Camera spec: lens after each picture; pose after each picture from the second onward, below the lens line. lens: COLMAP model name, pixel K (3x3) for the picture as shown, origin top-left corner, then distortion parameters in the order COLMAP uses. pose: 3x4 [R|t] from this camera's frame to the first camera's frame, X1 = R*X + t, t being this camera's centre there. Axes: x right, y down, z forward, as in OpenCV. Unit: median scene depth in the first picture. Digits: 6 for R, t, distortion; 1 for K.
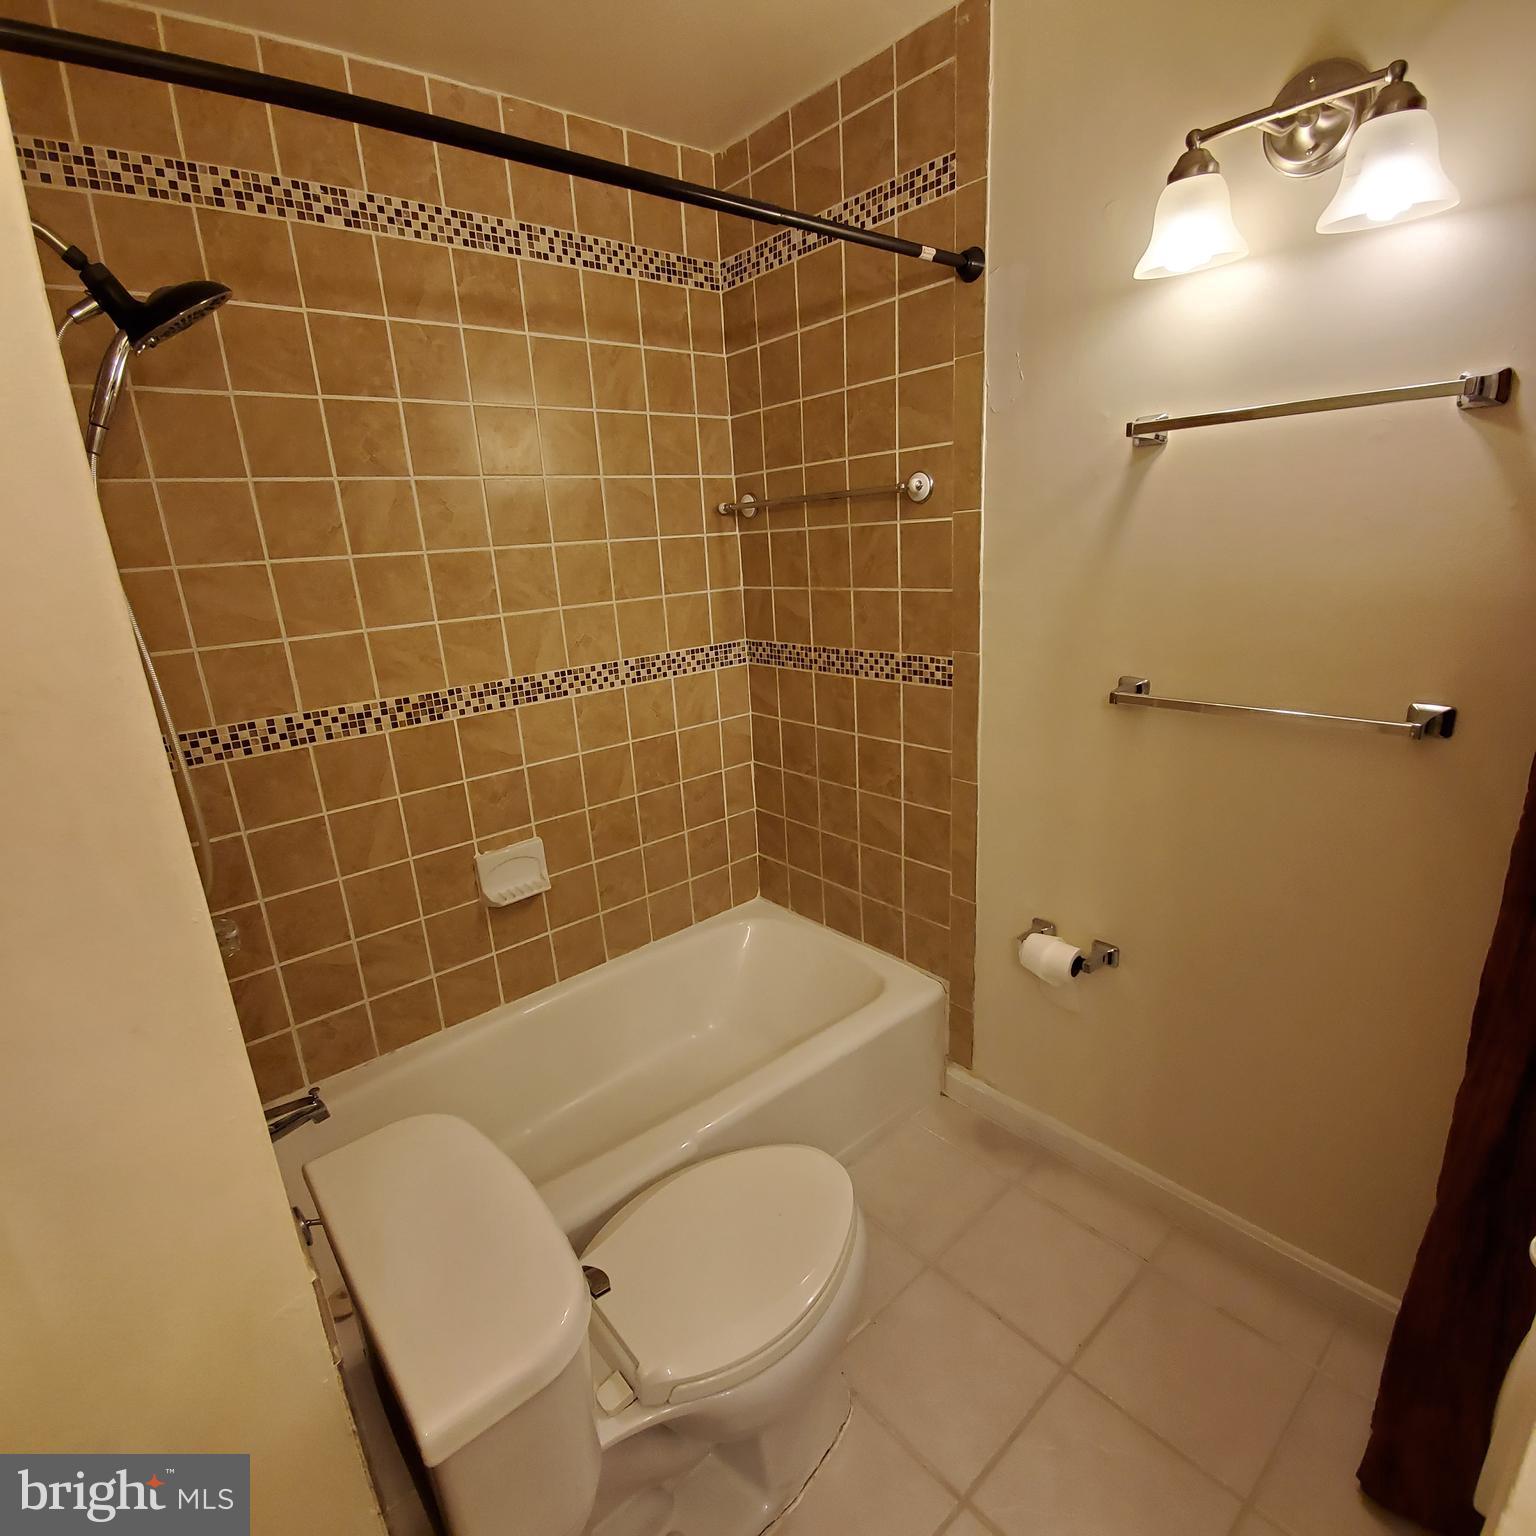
lens RADIAL K [[812.0, 0, 757.6], [0, 812.0, 772.8], [0, 0, 1]] dist [0.015993, -0.020117]
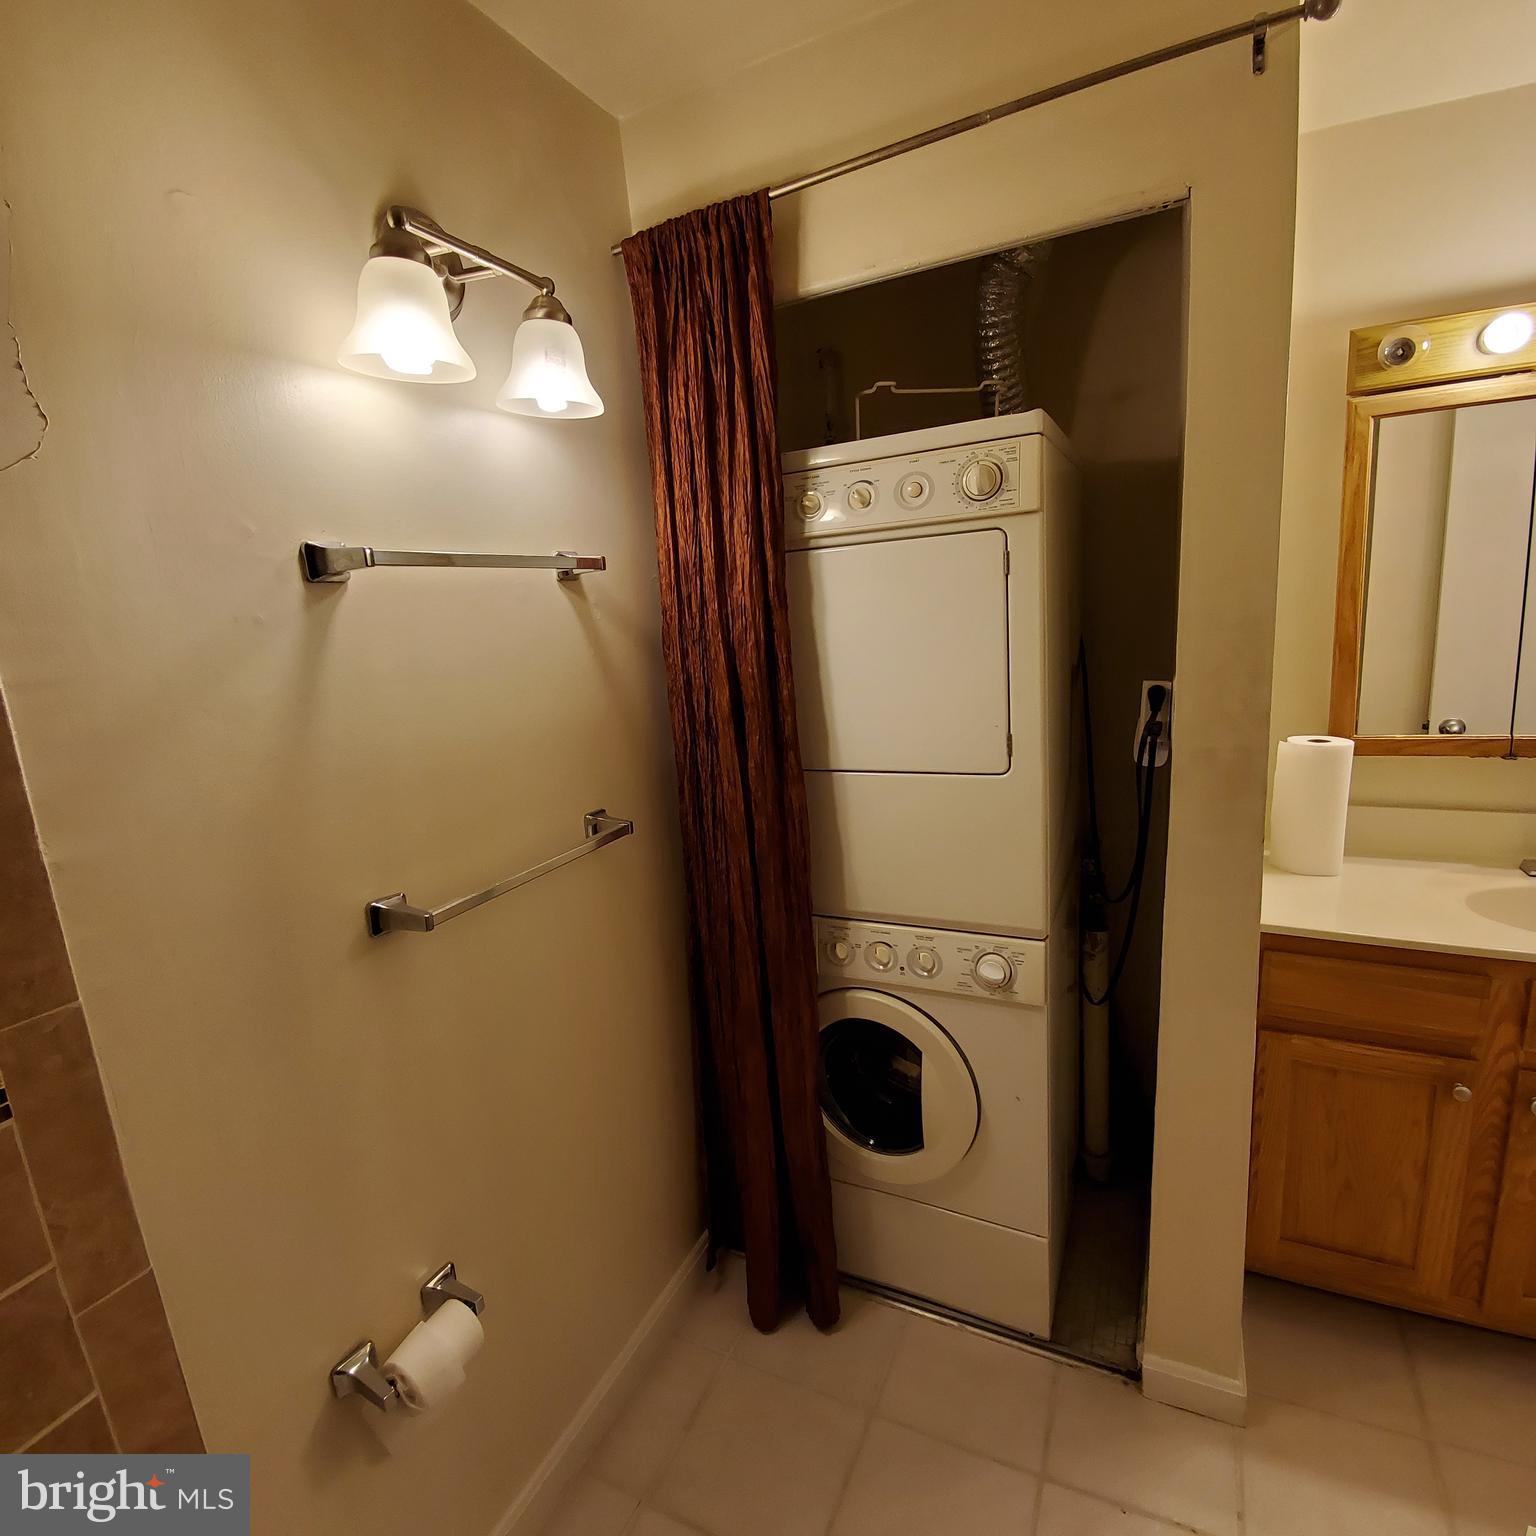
lens RADIAL K [[812.0, 0, 757.6], [0, 812.0, 772.8], [0, 0, 1]] dist [0.015993, -0.020117]
pose [[-0.386645, -0.098851, 0.916915, -0.407409], [0.352848, 0.902733, 0.246111, -0.379444], [-0.852058, 0.418690, -0.314158, 1.246027]]
